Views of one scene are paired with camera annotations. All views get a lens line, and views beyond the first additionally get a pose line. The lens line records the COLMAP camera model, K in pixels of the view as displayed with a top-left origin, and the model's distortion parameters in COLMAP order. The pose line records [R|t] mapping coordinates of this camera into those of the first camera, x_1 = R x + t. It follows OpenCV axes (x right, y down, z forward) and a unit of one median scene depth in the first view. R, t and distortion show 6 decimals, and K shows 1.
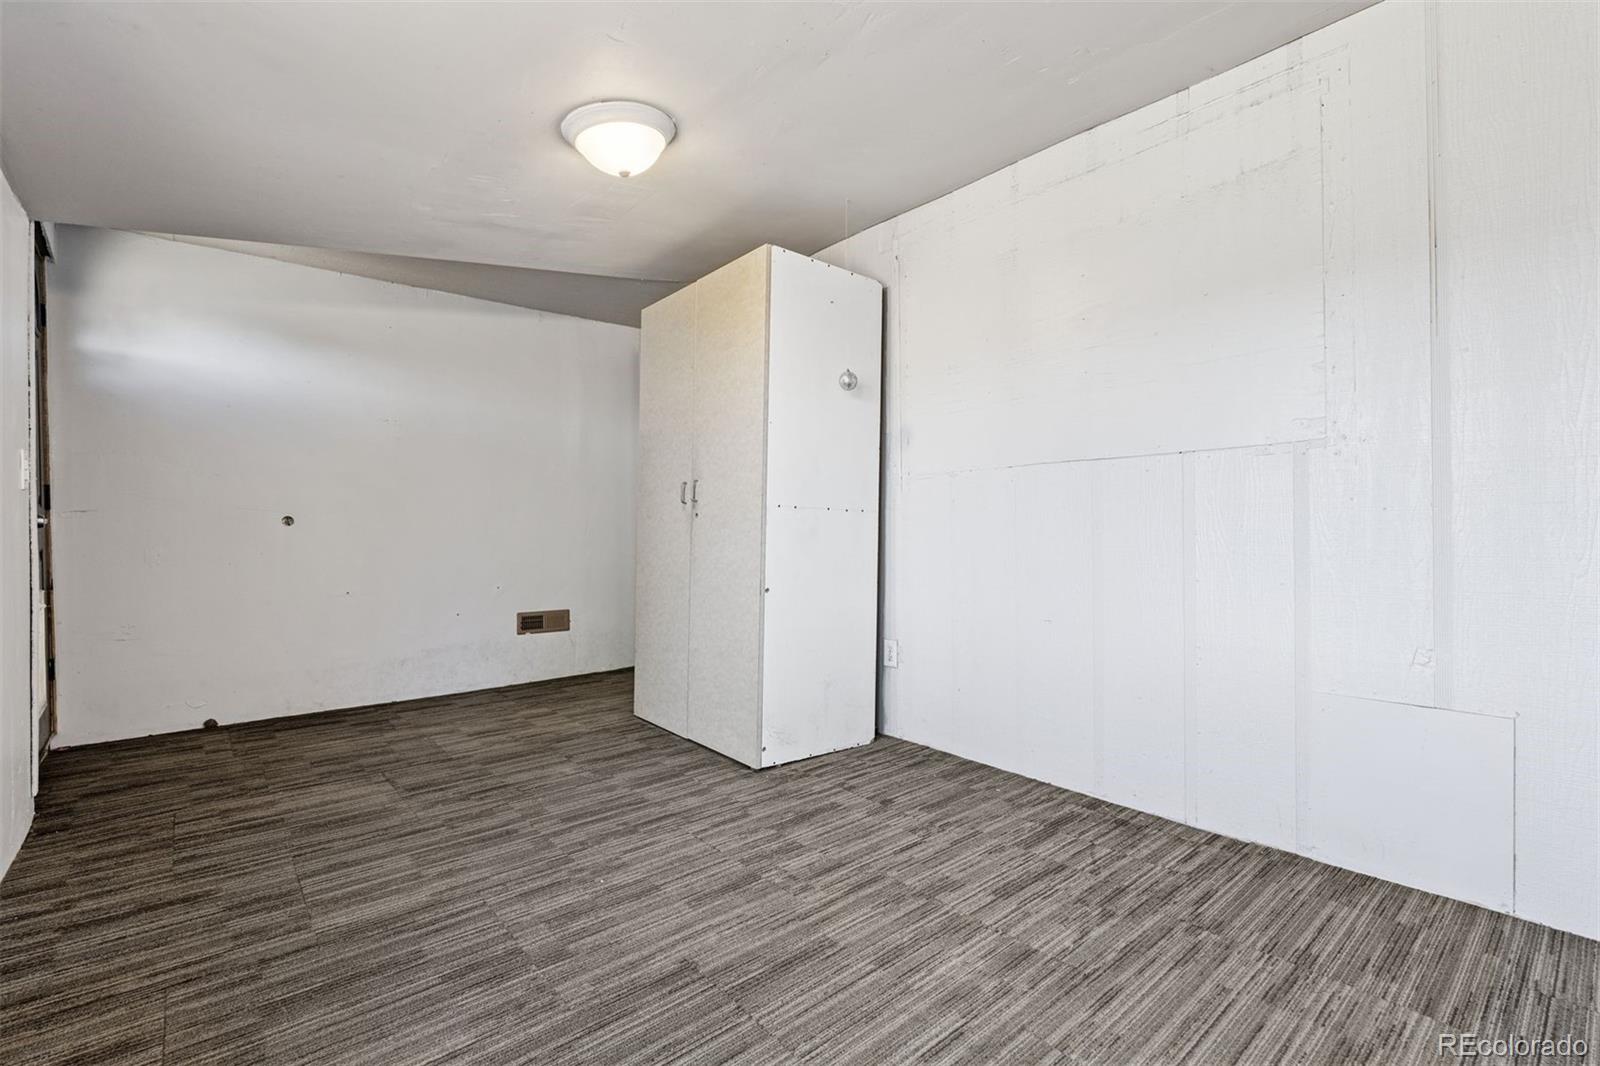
lens RADIAL K [[715.9, 0, 797.6], [0, 715.9, 532.0], [0, 0, 1]] dist [-0.005292, -0.000333]
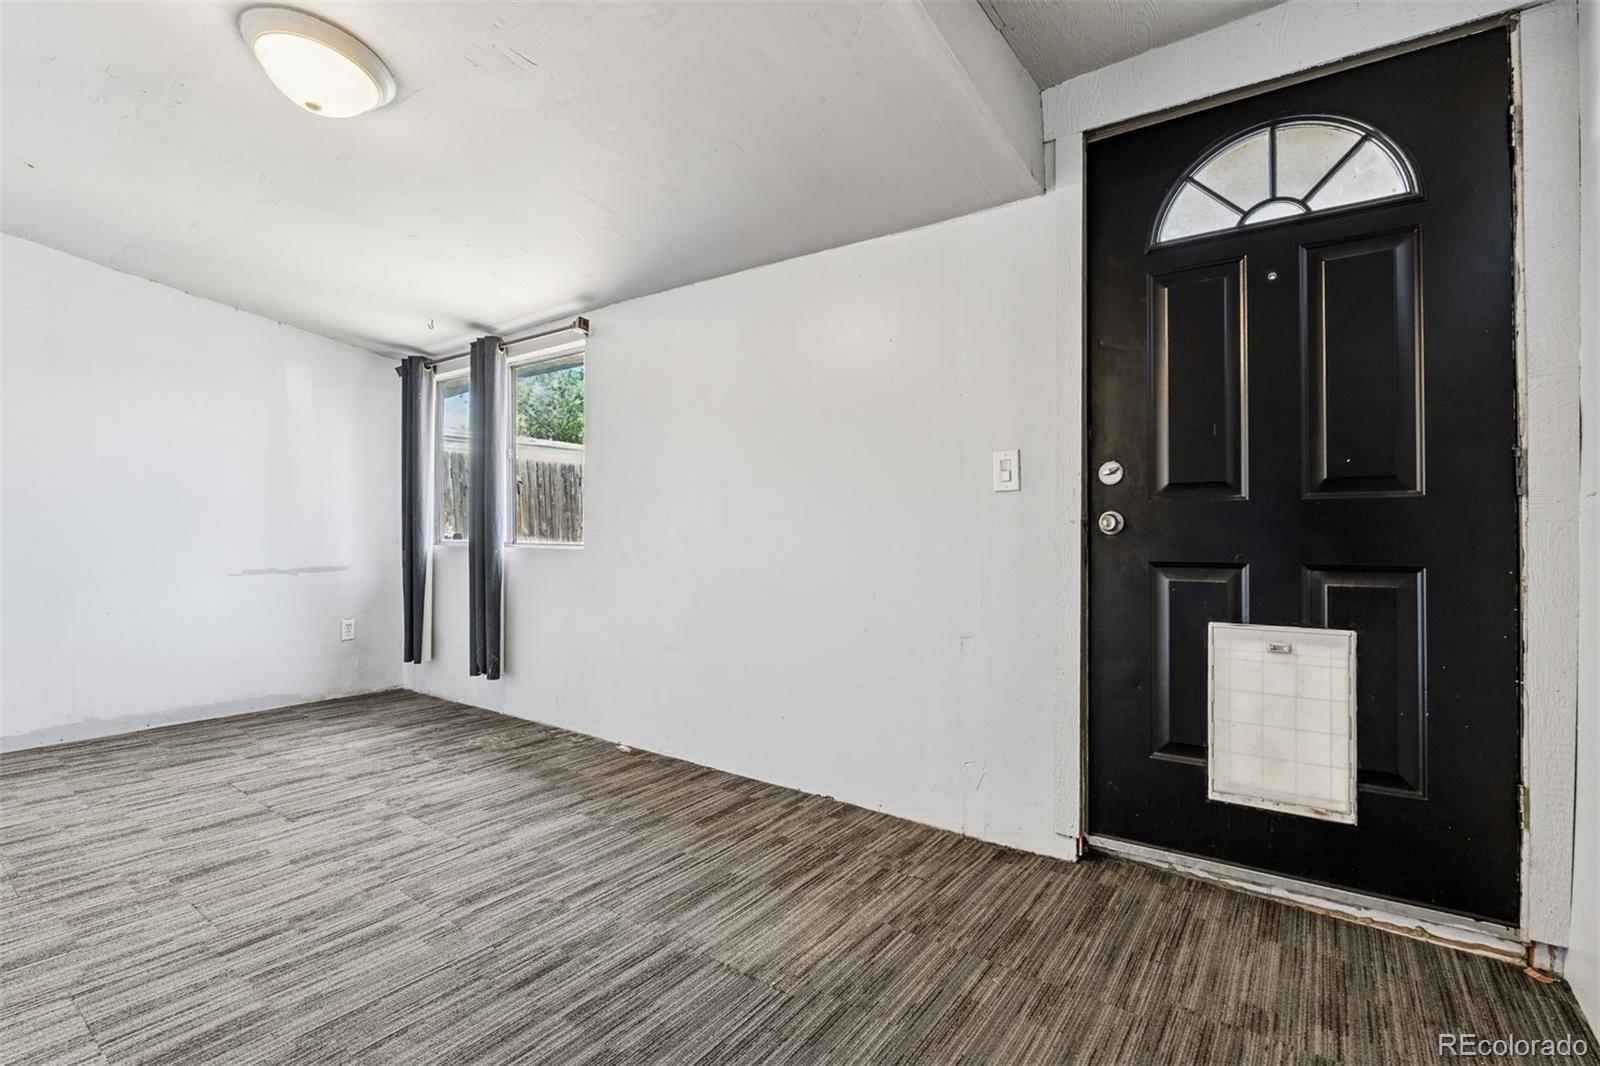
lens RADIAL K [[715.9, 0, 800.5], [0, 715.9, 531.2], [0, 0, 1]] dist [-0.005292, -0.000333]
pose [[-0.969488, -0.000629, -0.245139, -0.606901], [-0.002101, 0.999981, 0.005746, -0.012105], [0.245131, 0.006086, -0.969471, 1.998481]]
